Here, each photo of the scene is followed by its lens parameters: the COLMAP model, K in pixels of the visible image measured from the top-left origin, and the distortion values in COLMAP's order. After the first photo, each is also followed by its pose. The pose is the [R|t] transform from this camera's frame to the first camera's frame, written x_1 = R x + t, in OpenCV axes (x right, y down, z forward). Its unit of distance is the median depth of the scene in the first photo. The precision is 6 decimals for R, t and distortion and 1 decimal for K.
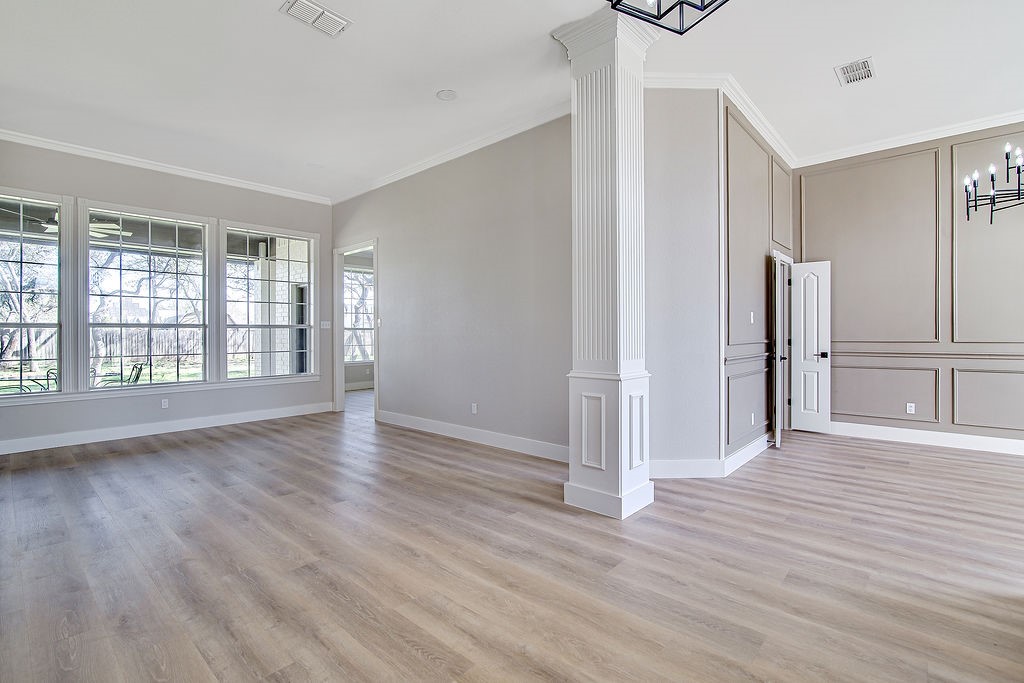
lens RADIAL K [[474.8, 0, 493.9], [0, 474.8, 334.3], [0, 0, 1]] dist [0.002363, 0.000675]
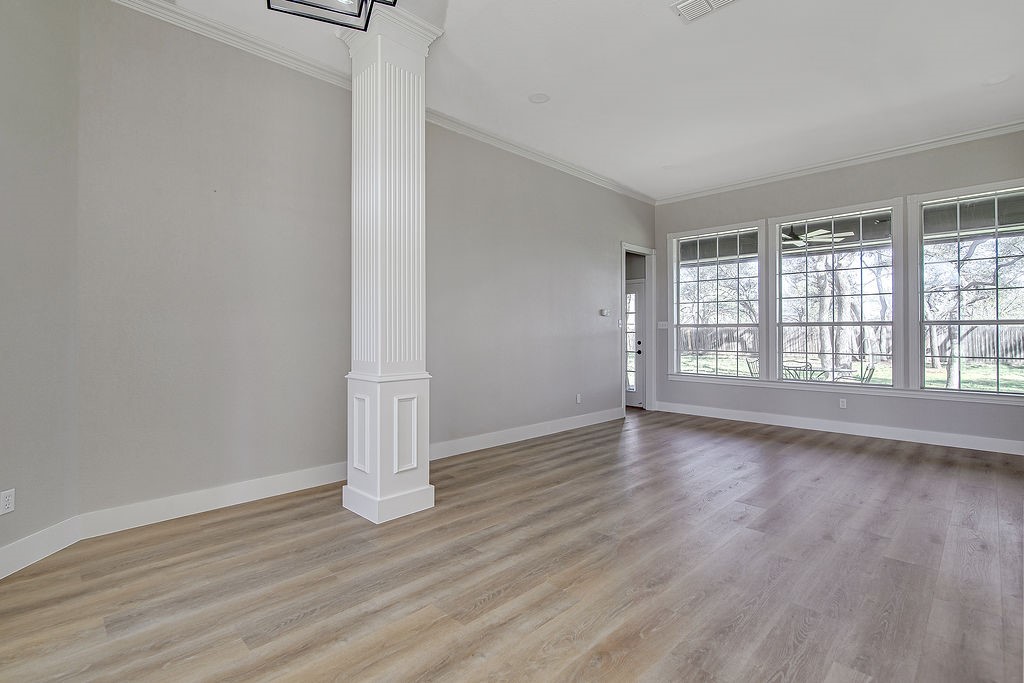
lens RADIAL K [[474.8, 0, 493.9], [0, 474.8, 334.3], [0, 0, 1]] dist [0.002363, 0.000675]
pose [[-0.047003, 0.007139, -0.998869, 0.596107], [-0.001496, 0.999973, 0.007217, -0.004125], [0.998894, 0.001833, -0.046991, 0.618700]]
